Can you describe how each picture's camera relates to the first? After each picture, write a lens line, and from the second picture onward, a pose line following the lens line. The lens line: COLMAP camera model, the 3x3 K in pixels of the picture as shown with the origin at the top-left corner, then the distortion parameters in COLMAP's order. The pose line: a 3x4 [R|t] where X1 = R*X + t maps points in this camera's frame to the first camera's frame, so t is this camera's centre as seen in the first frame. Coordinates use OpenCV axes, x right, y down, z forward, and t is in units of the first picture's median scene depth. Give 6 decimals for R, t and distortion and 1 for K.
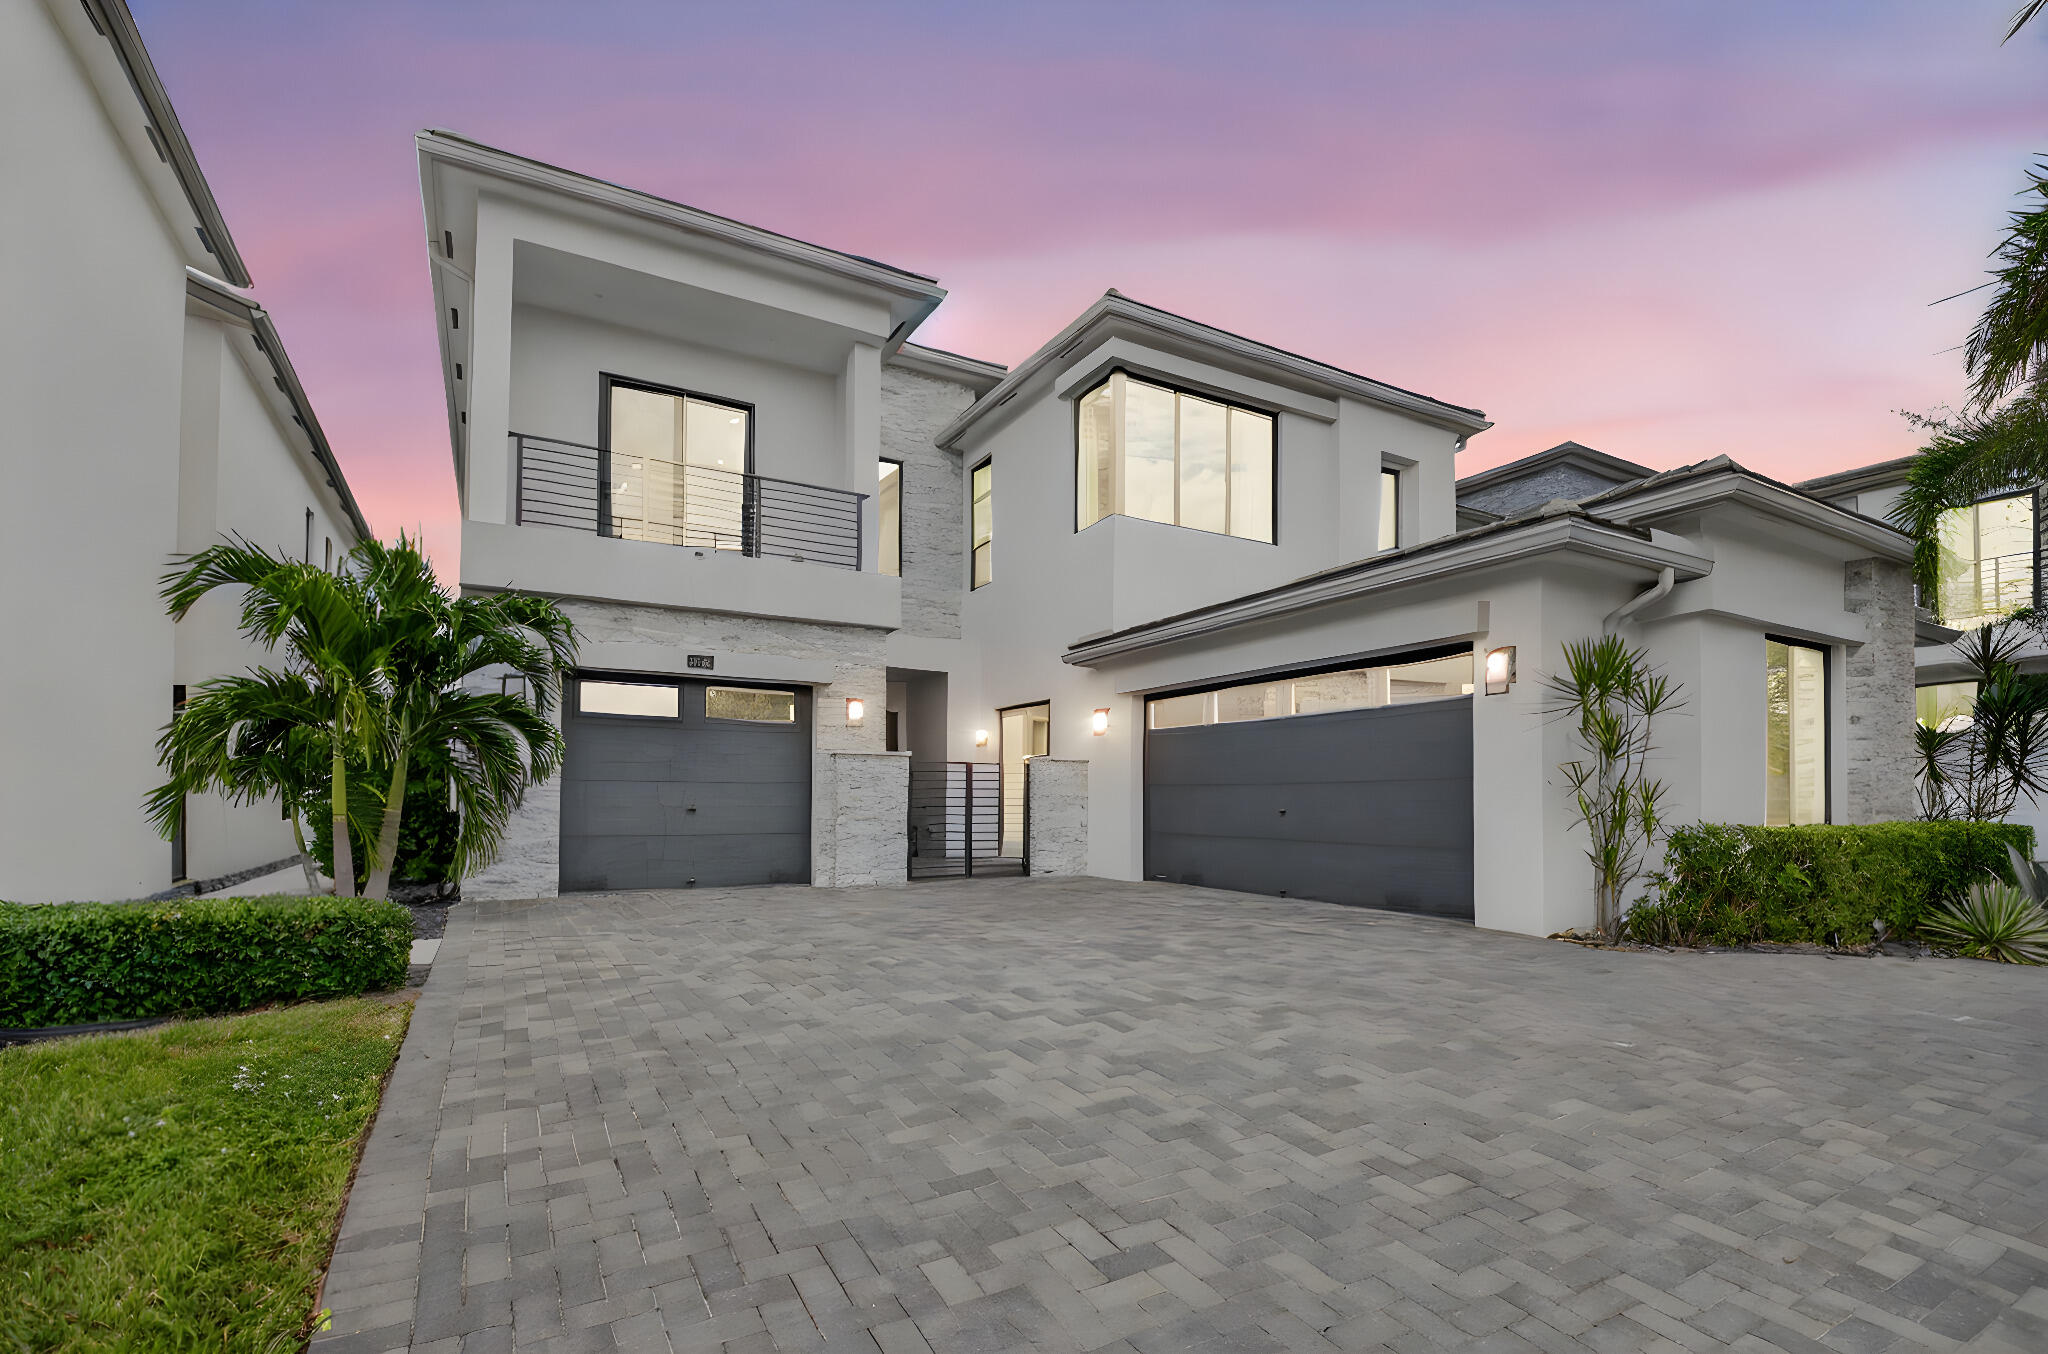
lens RADIAL K [[931.1, 0, 1077.9], [0, 931.1, 777.9], [0, 0, 1]] dist [-0.003379, -0.009007]
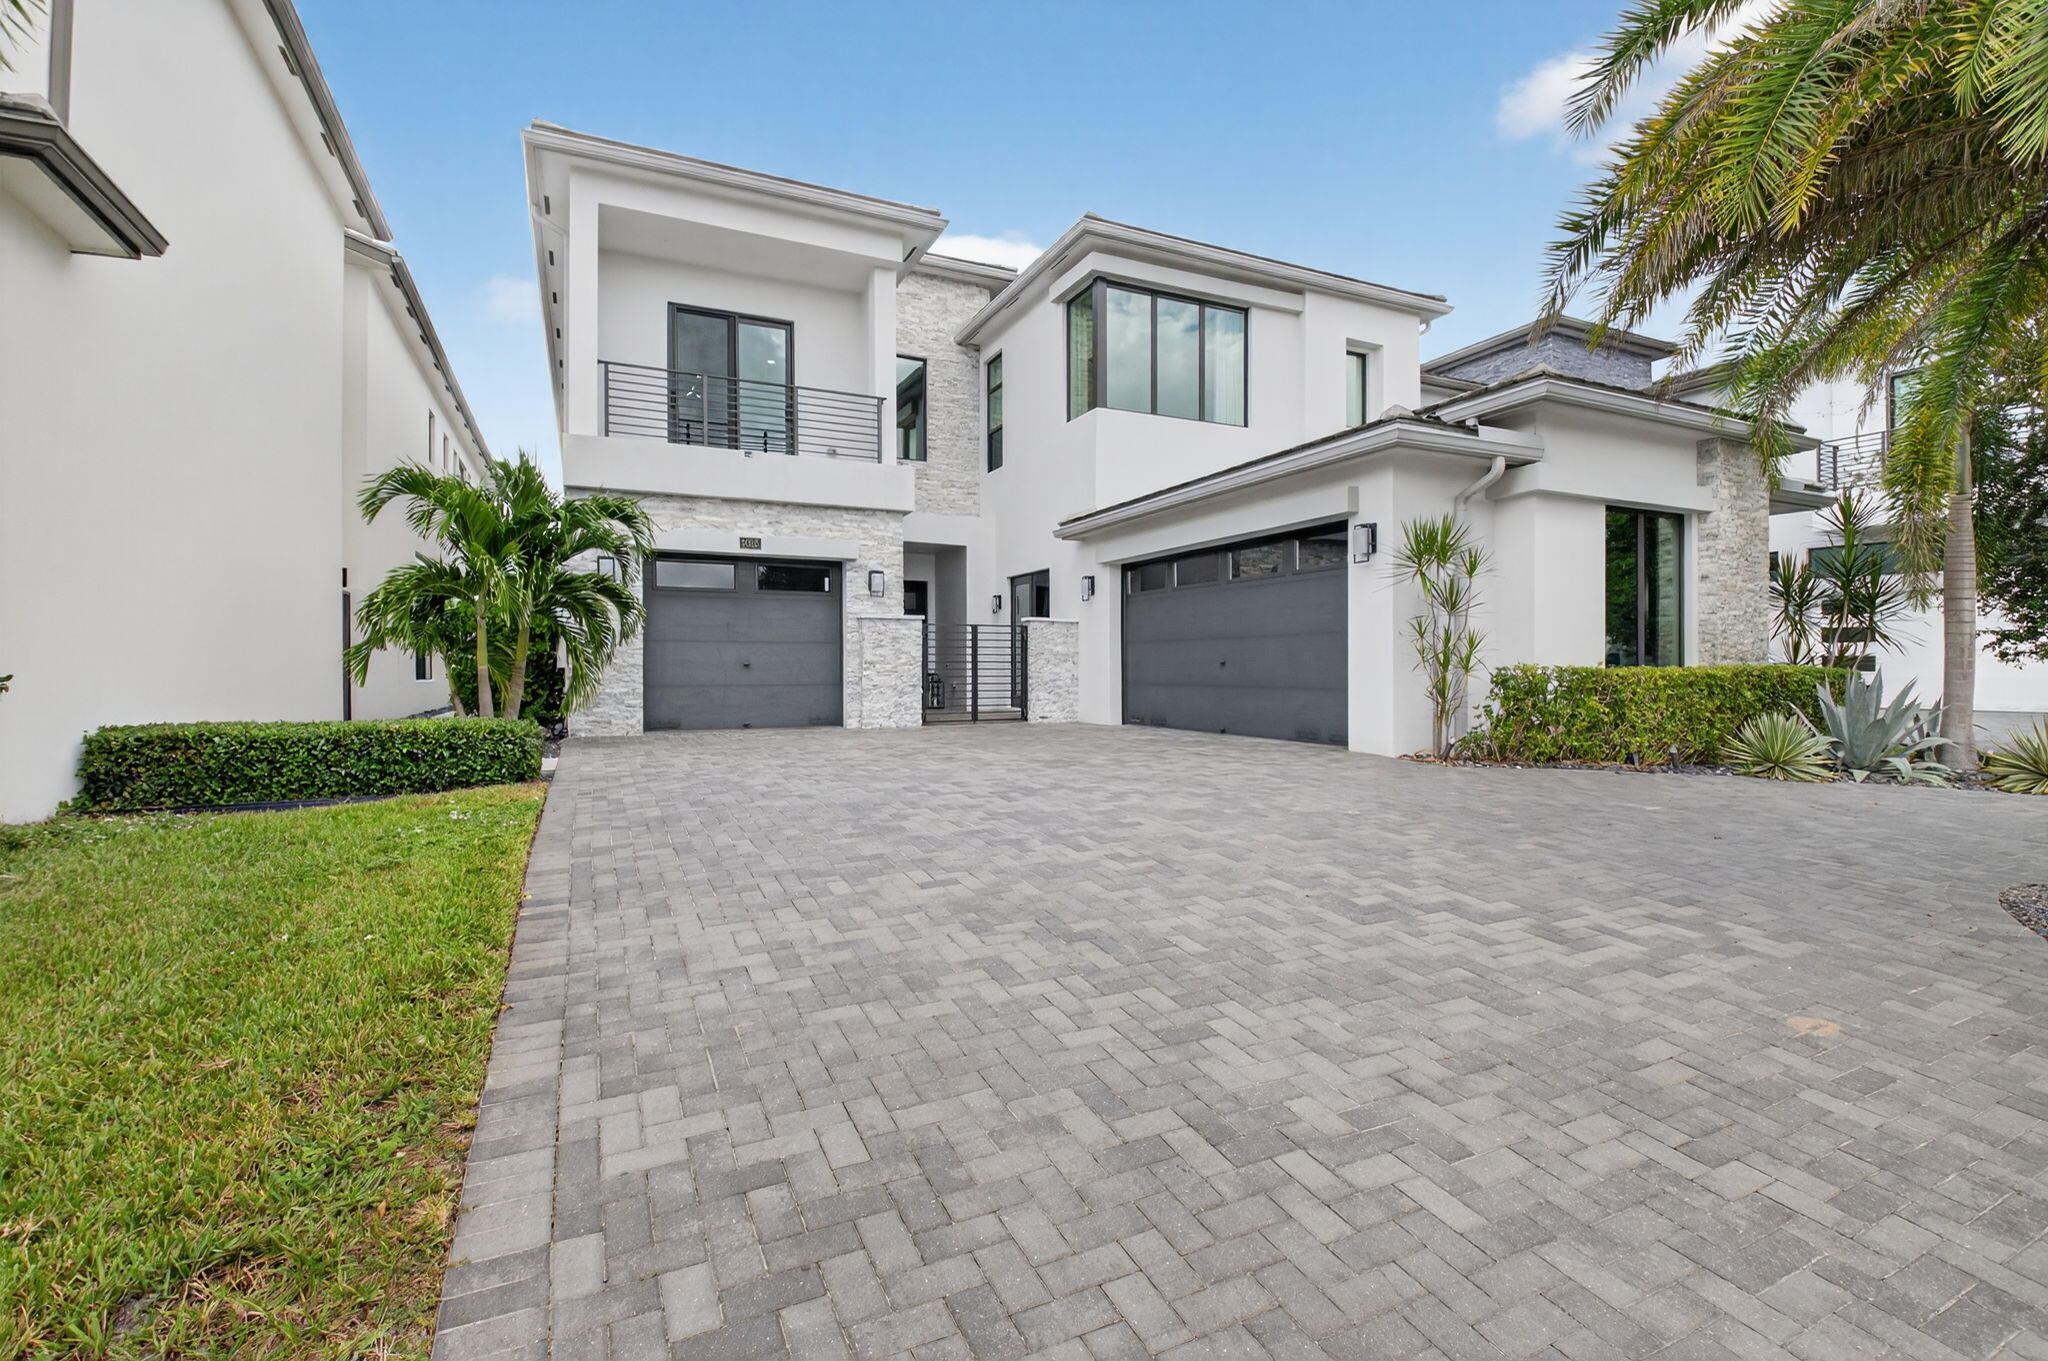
lens RADIAL K [[914.4, 0, 1037.1], [0, 914.4, 668.5], [0, 0, 1]] dist [0.000459, -0.012583]
pose [[0.994748, -0.003986, -0.102281, 0.106062], [0.006847, 0.999595, 0.027638, 0.010563], [0.102129, -0.028193, 0.994372, -0.185619]]
